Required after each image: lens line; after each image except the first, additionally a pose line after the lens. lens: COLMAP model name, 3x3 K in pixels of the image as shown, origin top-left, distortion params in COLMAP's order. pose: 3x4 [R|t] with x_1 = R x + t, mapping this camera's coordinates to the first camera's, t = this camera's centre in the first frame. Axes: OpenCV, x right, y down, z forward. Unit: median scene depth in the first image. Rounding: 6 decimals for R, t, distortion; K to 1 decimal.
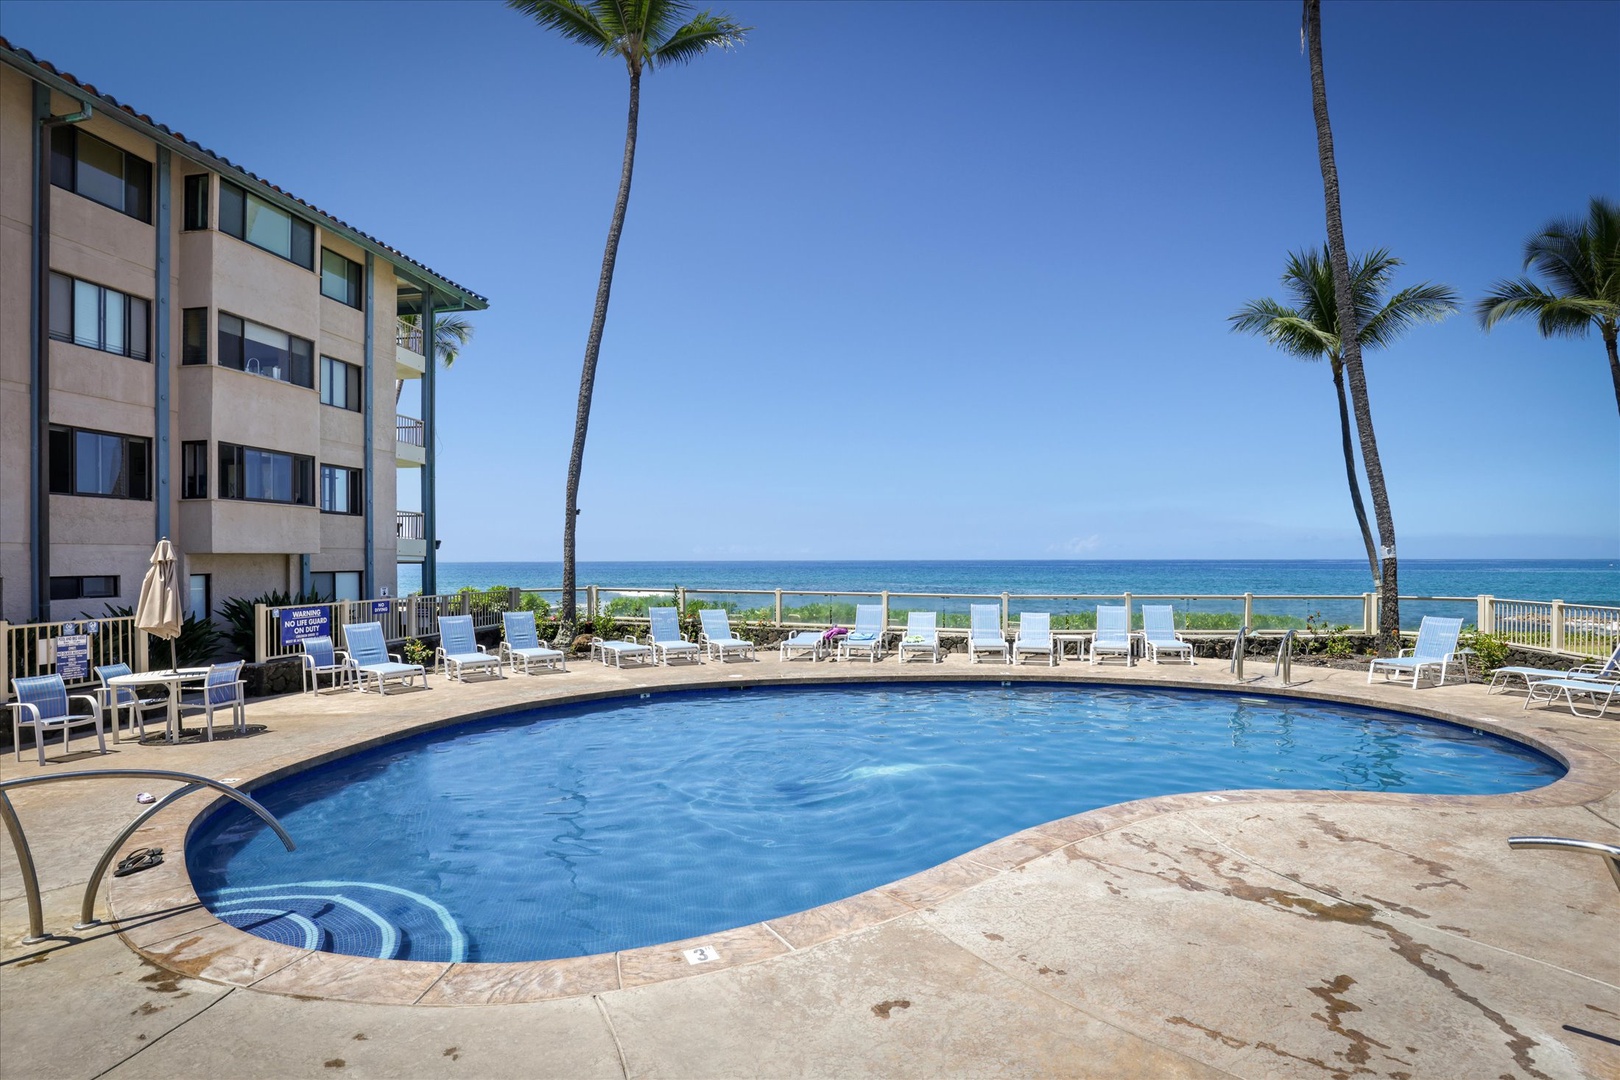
lens RADIAL K [[781.2, 0, 812.8], [0, 781.2, 550.7], [0, 0, 1]] dist [-0.003416, -0.003715]
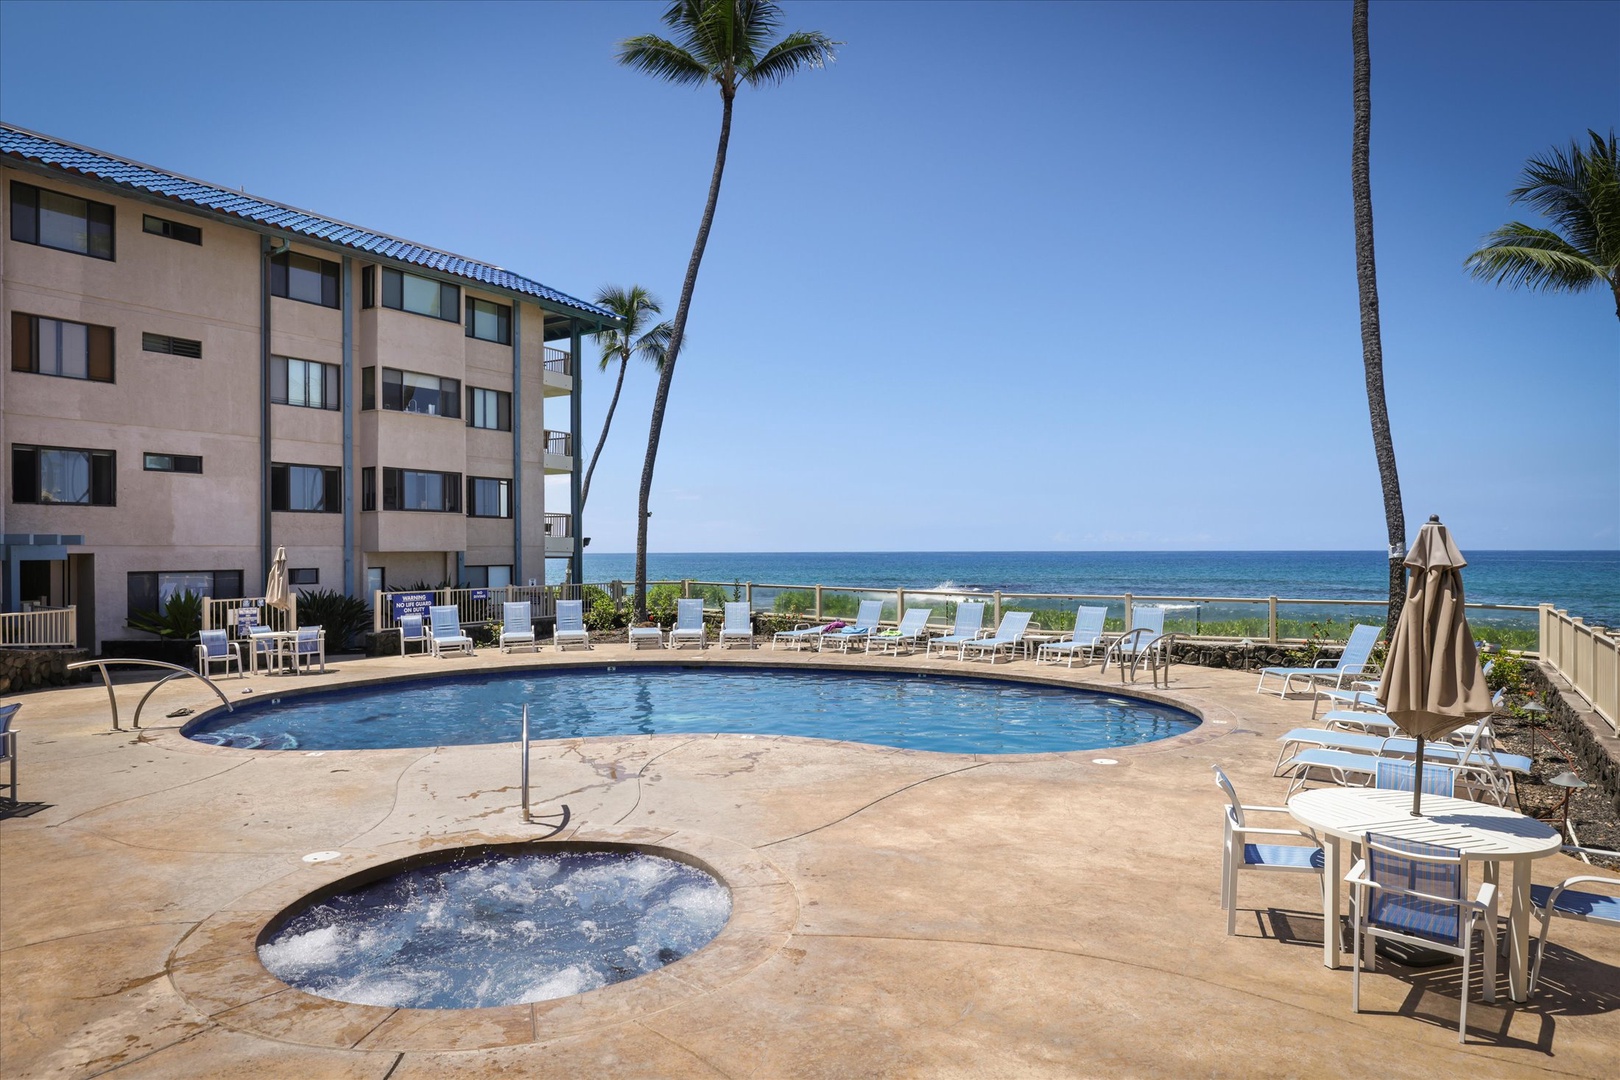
lens RADIAL K [[929.4, 0, 808.7], [0, 929.4, 545.5], [0, 0, 1]] dist [-0.003642, -0.001843]
pose [[0.930266, -0.001605, -0.366882, 0.479946], [0.004141, 0.999973, 0.006126, -0.013702], [0.366862, -0.007218, 0.930247, -0.198927]]
